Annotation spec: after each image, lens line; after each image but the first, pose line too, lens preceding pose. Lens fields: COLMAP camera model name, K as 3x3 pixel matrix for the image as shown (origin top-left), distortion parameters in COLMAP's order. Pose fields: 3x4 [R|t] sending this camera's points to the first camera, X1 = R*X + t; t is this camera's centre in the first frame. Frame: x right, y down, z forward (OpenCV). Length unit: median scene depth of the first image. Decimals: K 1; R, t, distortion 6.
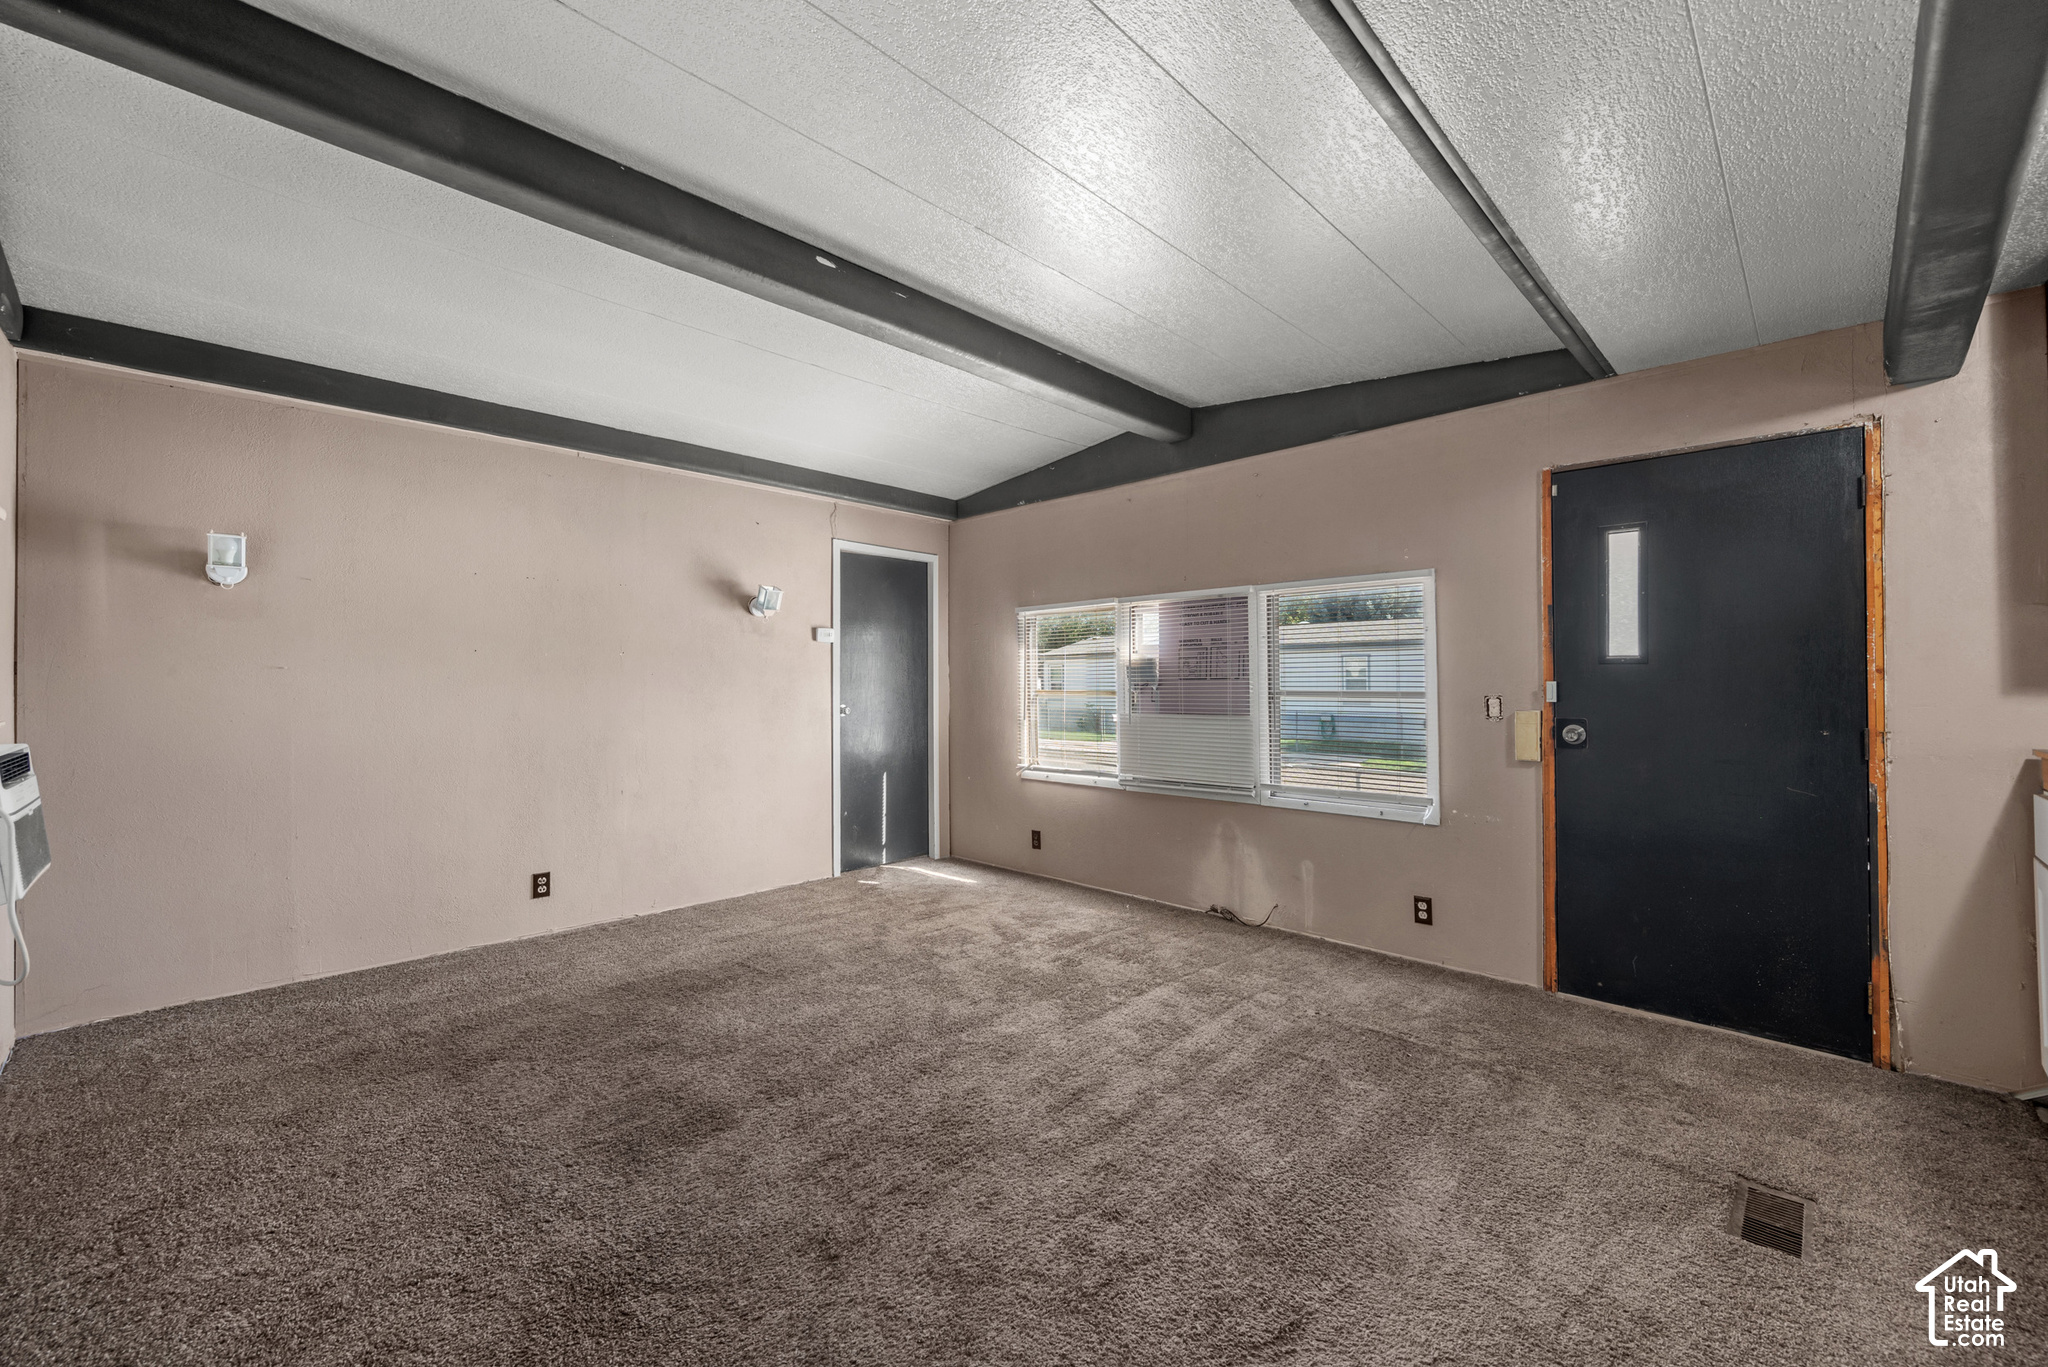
lens RADIAL K [[821.1, 0, 1024.0], [0, 821.1, 683.5], [0, 0, 1]] dist [0.001548, 0.000125]
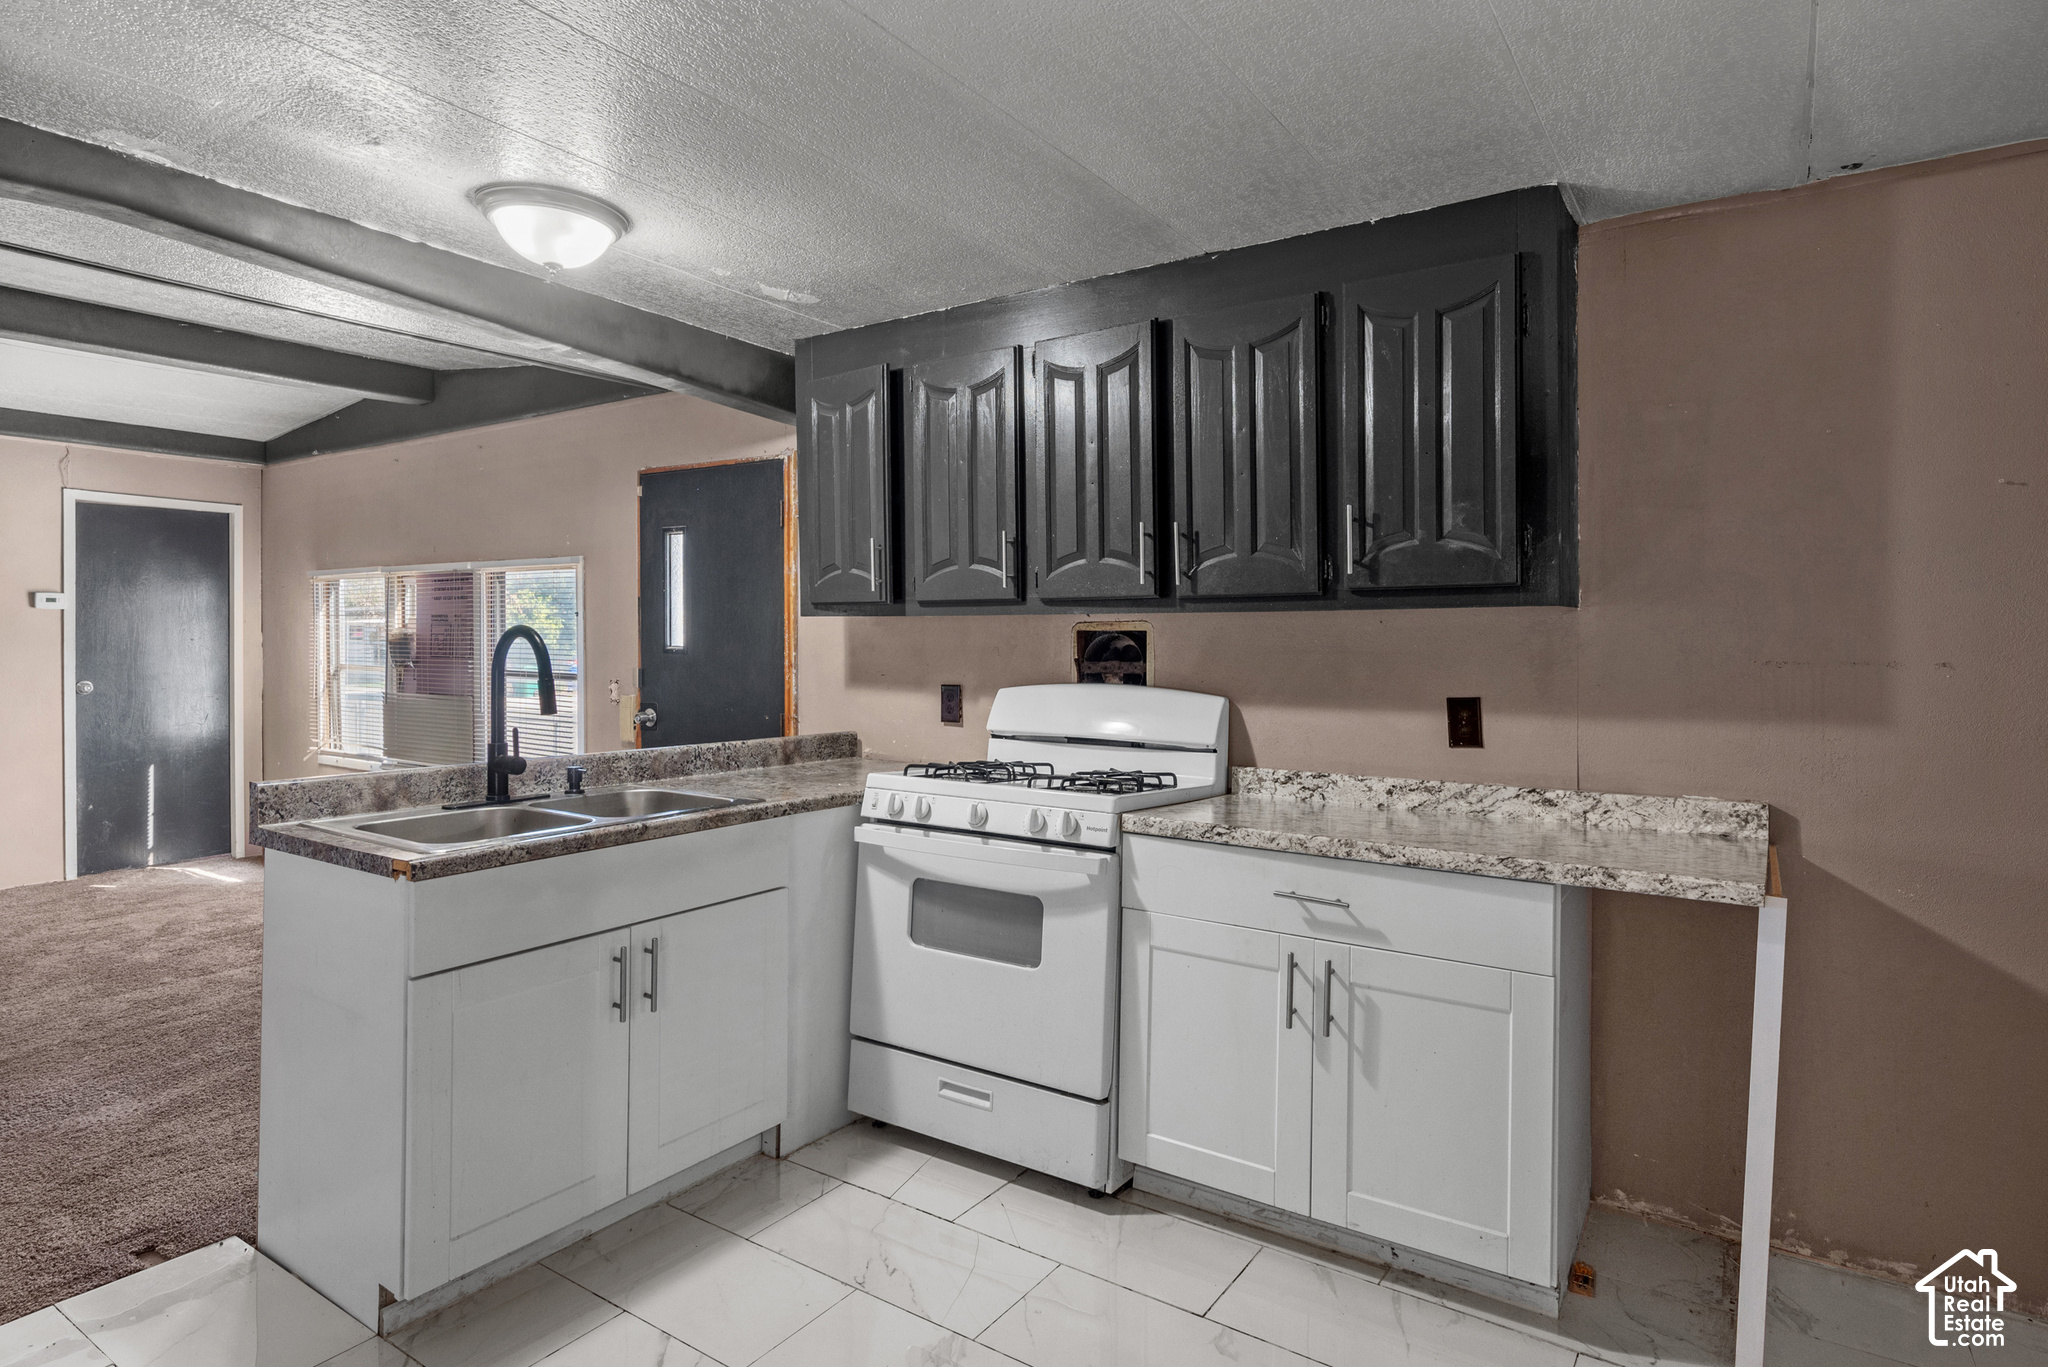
lens RADIAL K [[1112.4, 0, 1025.5], [0, 1112.4, 640.1], [0, 0, 1]] dist [0.000702, -0.000252]
pose [[0.983799, 0.005868, 0.179179, 0.560278], [-0.007561, 0.999933, 0.008770, -0.035594], [-0.179116, -0.009983, 0.983777, -0.334444]]
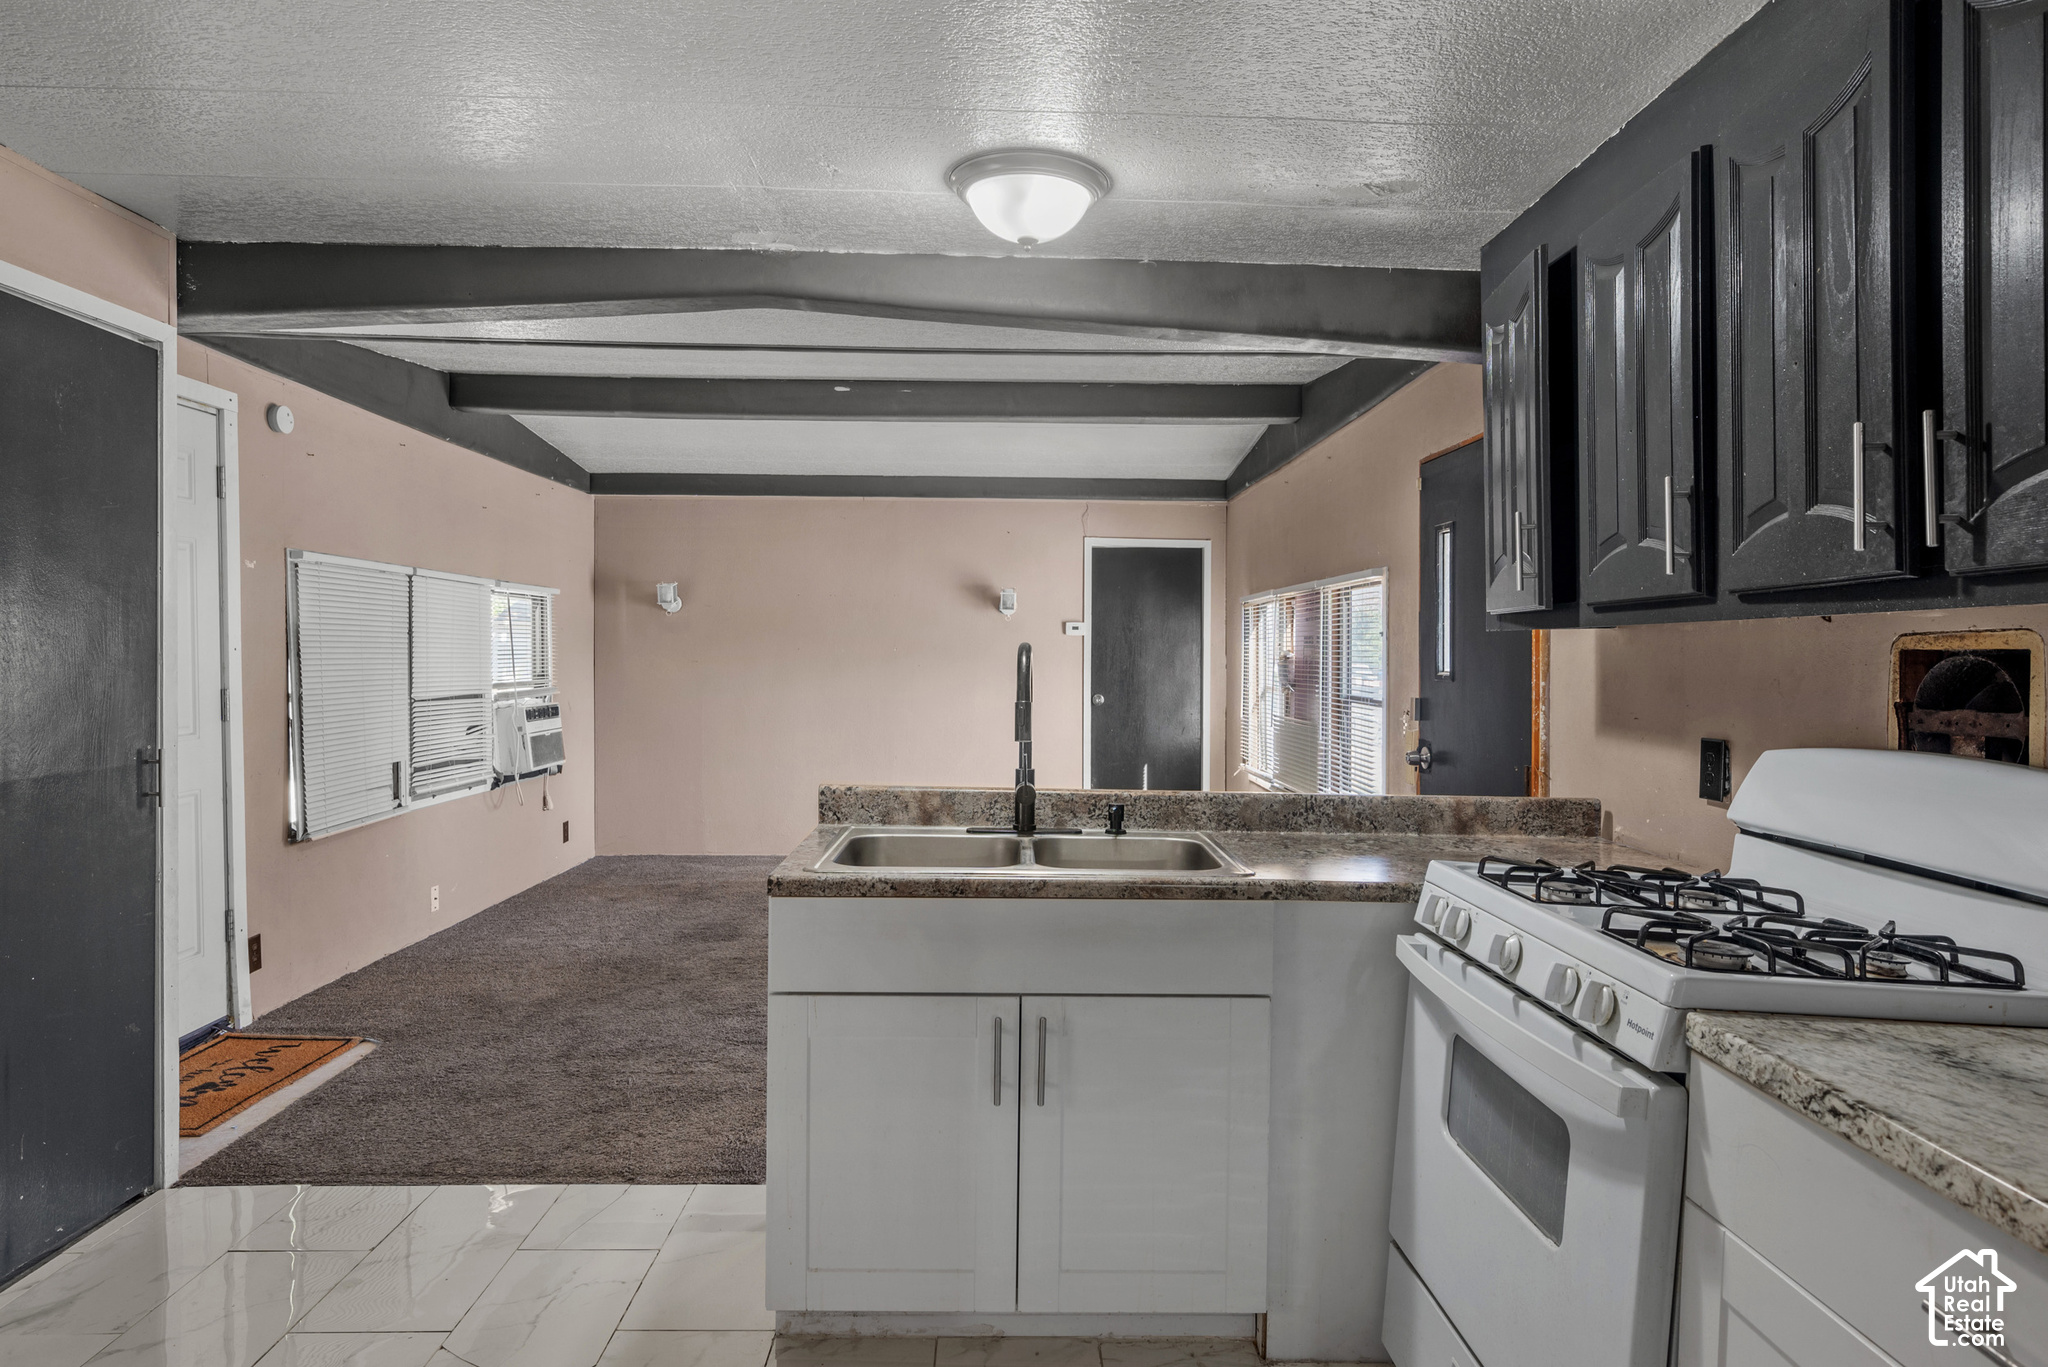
lens RADIAL K [[1168.1, 0, 1023.5], [0, 1168.1, 668.8], [0, 0, 1]] dist [0.002966, 0.001559]
pose [[0.712763, 0.018480, -0.701162, 0.783032], [-0.007810, 0.999800, 0.018412, -0.034273], [0.701362, -0.007647, 0.712764, -0.131553]]
